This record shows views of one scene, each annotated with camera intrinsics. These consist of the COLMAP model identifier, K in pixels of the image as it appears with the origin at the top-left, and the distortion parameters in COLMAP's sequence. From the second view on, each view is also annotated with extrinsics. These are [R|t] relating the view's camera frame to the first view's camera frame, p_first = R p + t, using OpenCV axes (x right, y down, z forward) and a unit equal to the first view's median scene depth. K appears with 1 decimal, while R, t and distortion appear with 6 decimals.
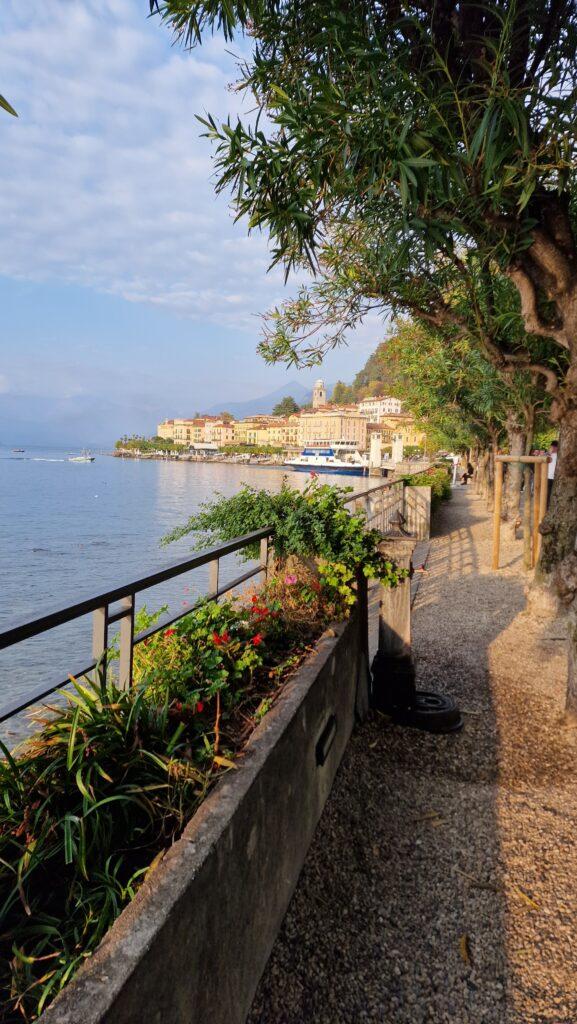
lens RADIAL K [[696.2, 0, 288.5], [0, 696.2, 512.0], [0, 0, 1]] dist [0.231103, 0.000051]
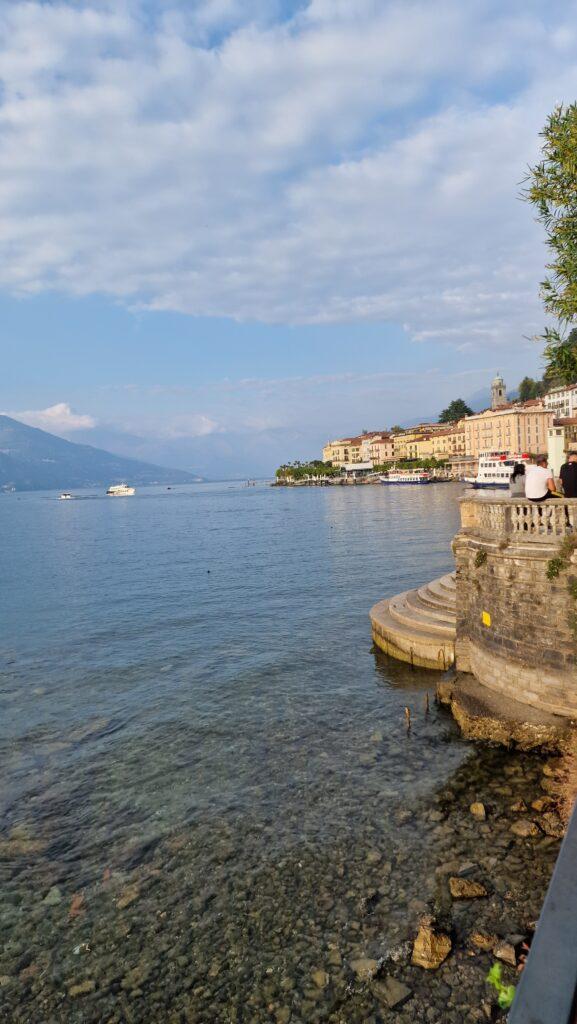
lens RADIAL K [[704.8, 0, 288.5], [0, 704.8, 512.0], [0, 0, 1]] dist [0.125503, -0.105553]
pose [[0.960826, -0.071202, -0.267850, 0.029548], [0.063642, 0.997294, -0.036812, -0.010825], [0.269746, 0.018324, 0.962757, 0.133125]]
